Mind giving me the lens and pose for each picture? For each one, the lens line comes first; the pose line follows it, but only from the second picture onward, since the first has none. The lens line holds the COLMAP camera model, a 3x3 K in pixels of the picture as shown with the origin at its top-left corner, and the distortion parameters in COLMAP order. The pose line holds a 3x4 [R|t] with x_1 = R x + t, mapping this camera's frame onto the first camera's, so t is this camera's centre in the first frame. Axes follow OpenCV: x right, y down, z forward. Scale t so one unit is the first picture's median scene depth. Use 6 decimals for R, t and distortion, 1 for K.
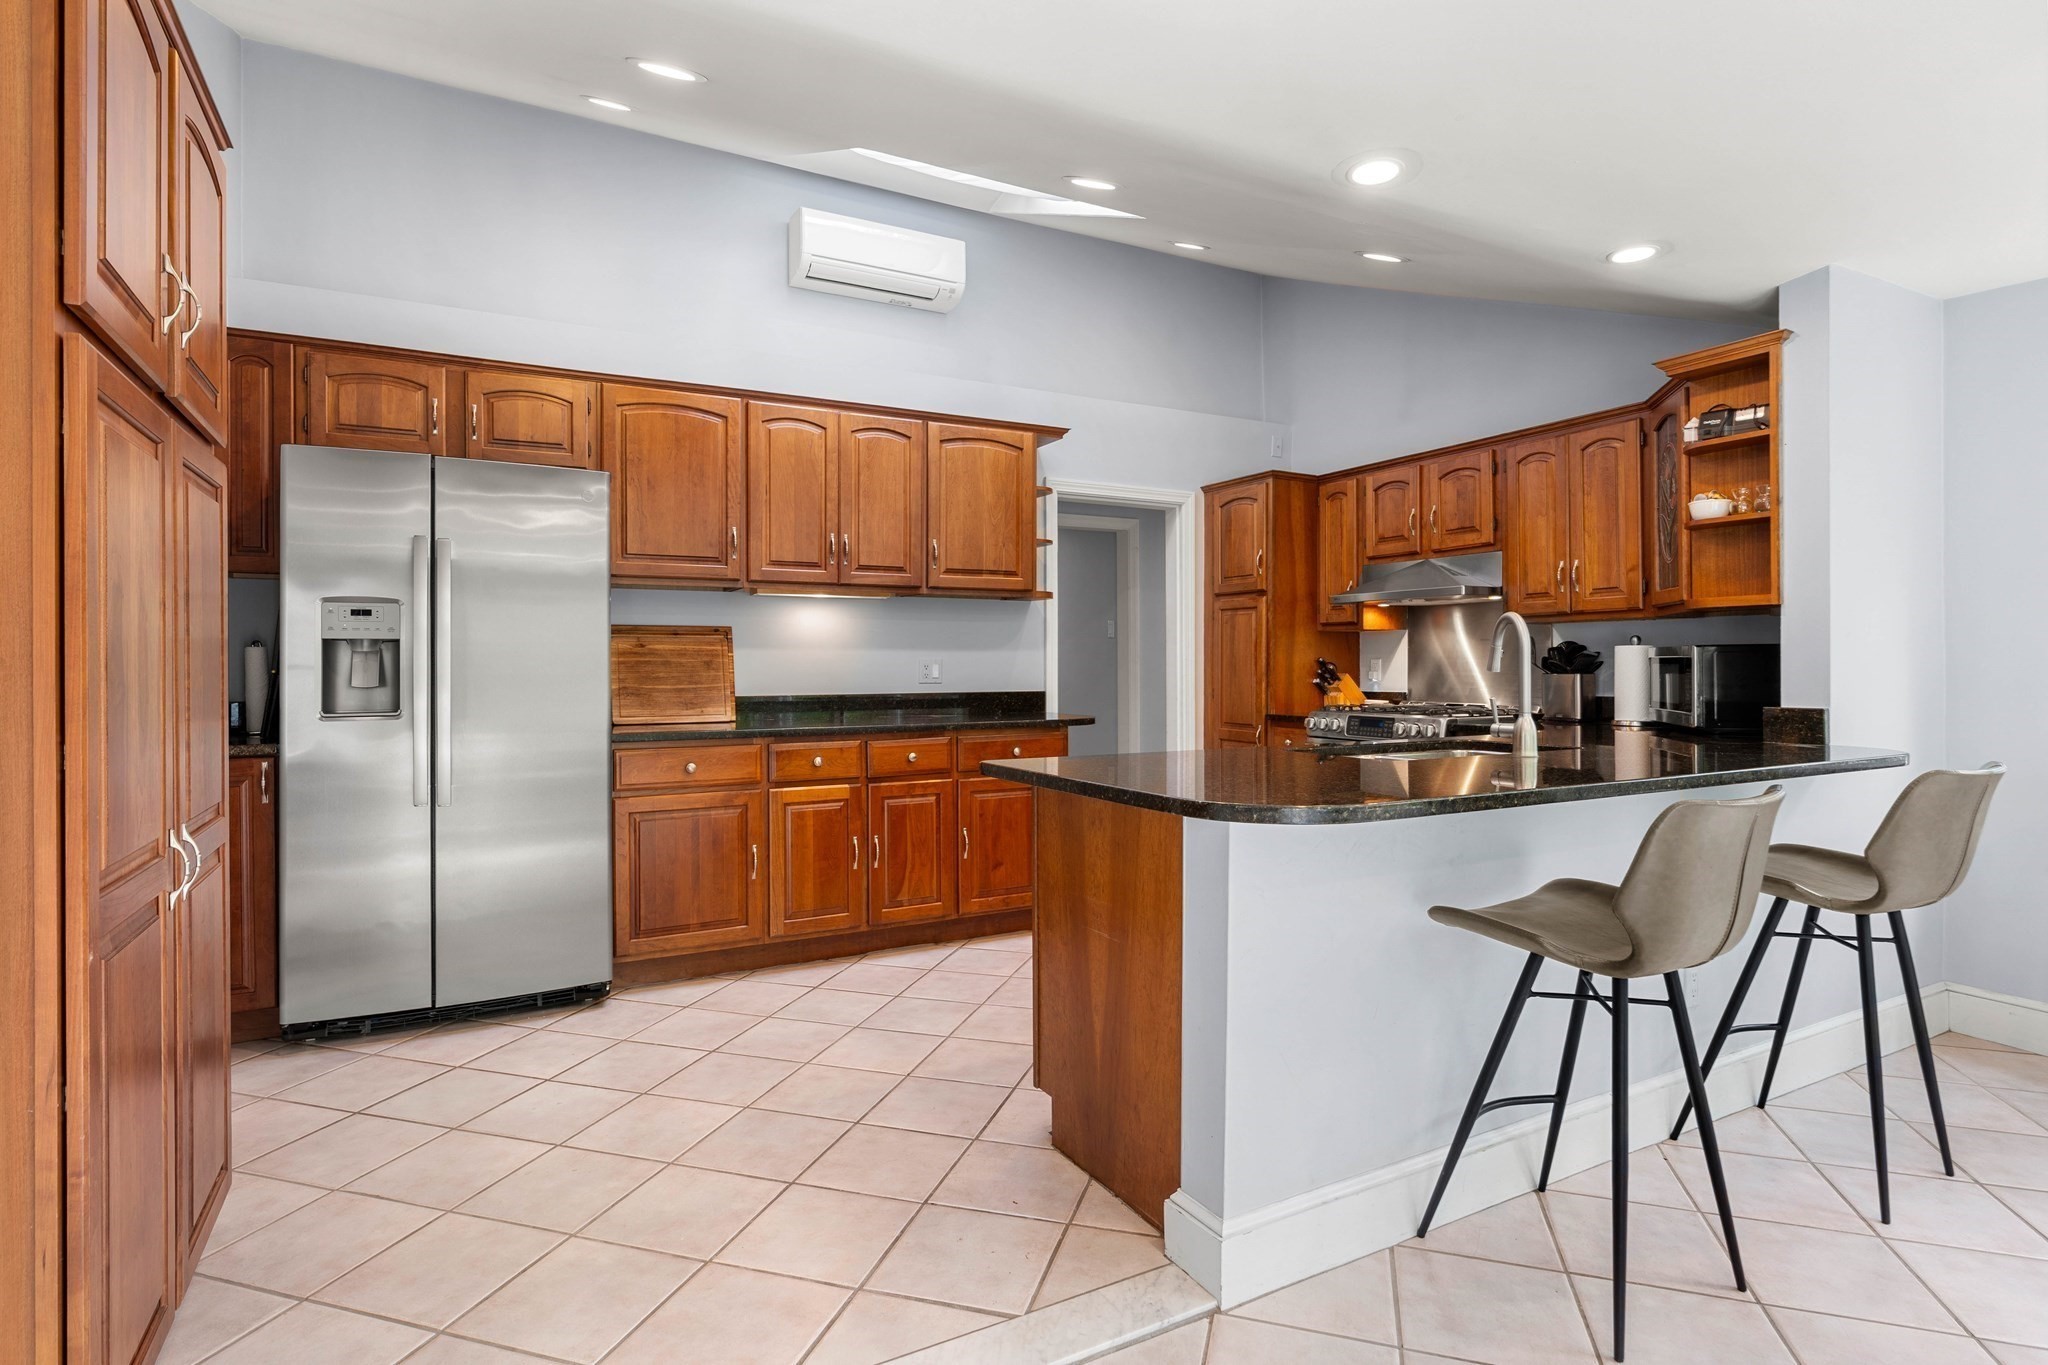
lens RADIAL K [[1027.6, 0, 1015.2], [0, 1027.6, 663.9], [0, 0, 1]] dist [-0.002756, 0.001501]
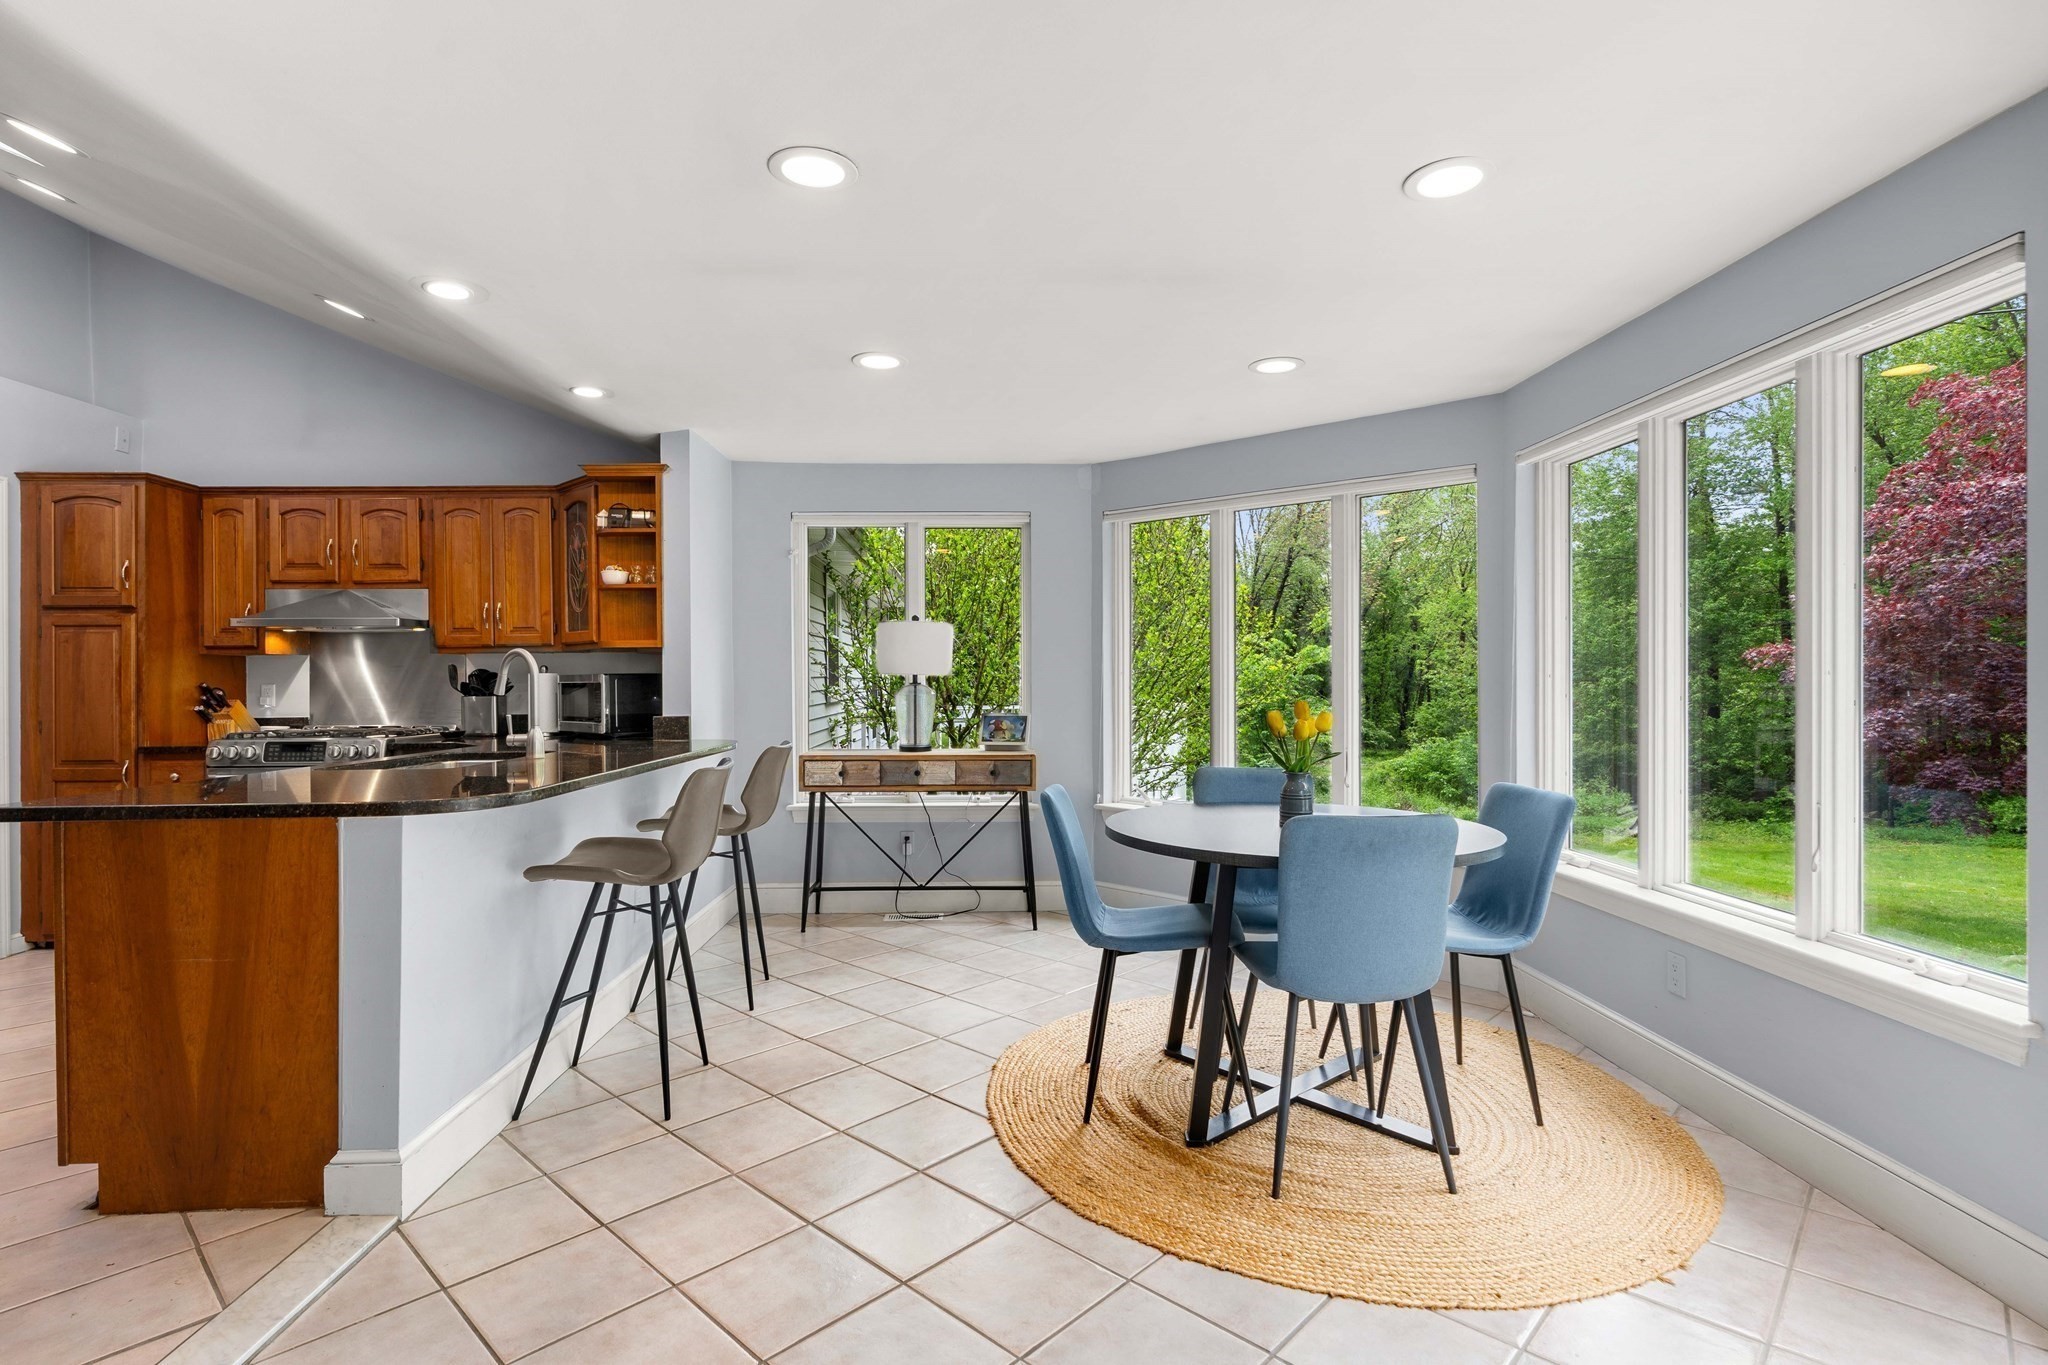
lens RADIAL K [[992.6, 0, 1025.9], [0, 992.6, 684.2], [0, 0, 1]] dist [0.001370, -0.000147]
pose [[0.444345, -0.003293, 0.895850, -0.238261], [0.006068, 0.999981, 0.000666, -0.001603], [-0.895835, 0.005140, 0.444357, -0.086227]]
